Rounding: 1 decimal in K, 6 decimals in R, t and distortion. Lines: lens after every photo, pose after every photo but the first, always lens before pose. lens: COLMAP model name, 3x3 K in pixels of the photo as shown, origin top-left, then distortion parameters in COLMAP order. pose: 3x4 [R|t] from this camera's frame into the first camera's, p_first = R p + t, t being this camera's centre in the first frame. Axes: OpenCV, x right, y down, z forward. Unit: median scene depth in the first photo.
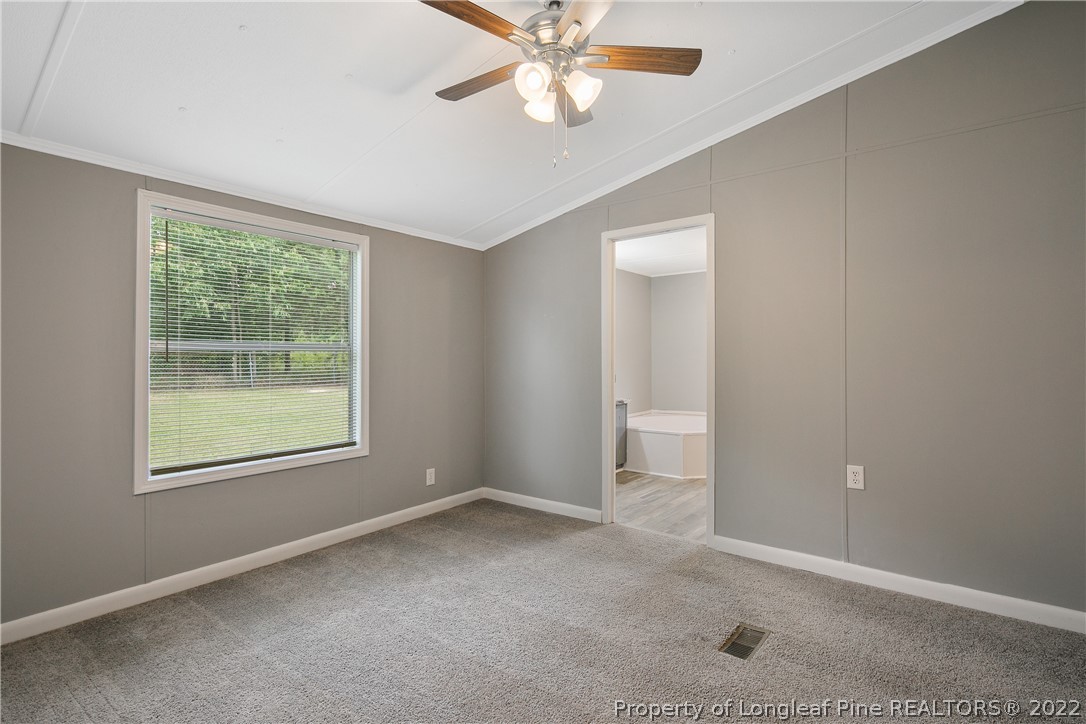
lens RADIAL K [[528.1, 0, 544.8], [0, 528.1, 357.4], [0, 0, 1]] dist [0.000822, -0.000102]
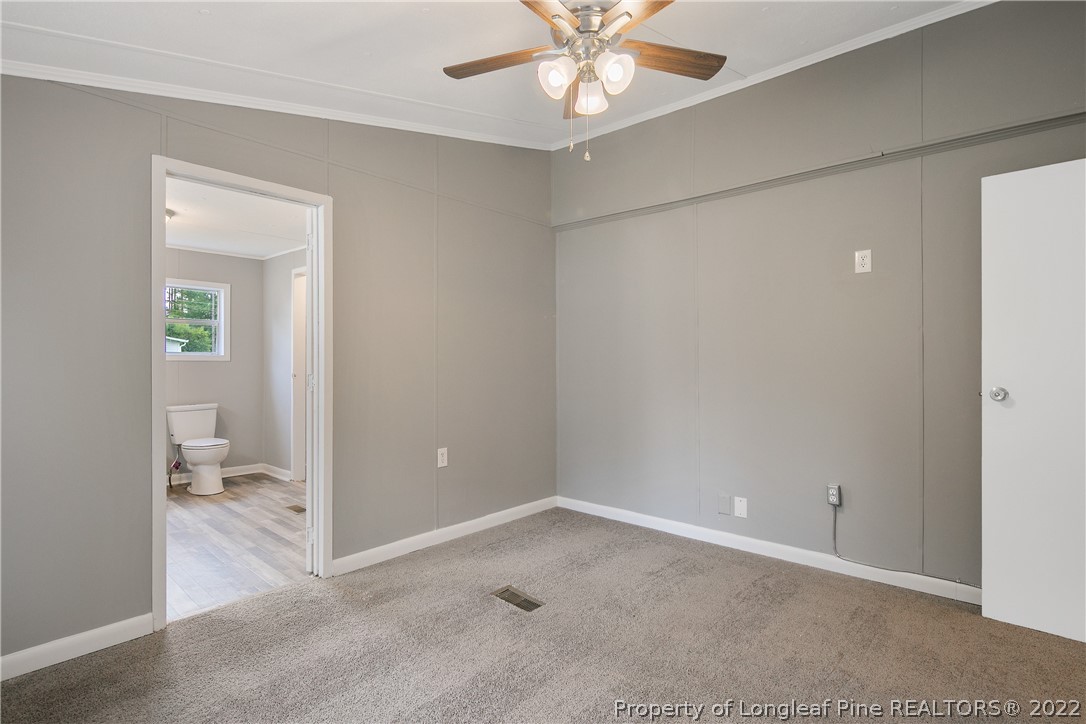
lens RADIAL K [[532.9, 0, 545.7], [0, 532.9, 372.5], [0, 0, 1]] dist [-0.001086, -0.001097]
pose [[0.067229, -0.022148, 0.997492, -0.604770], [0.003709, 0.999752, 0.021949, 0.002203], [-0.997731, 0.002224, 0.067295, 0.649740]]
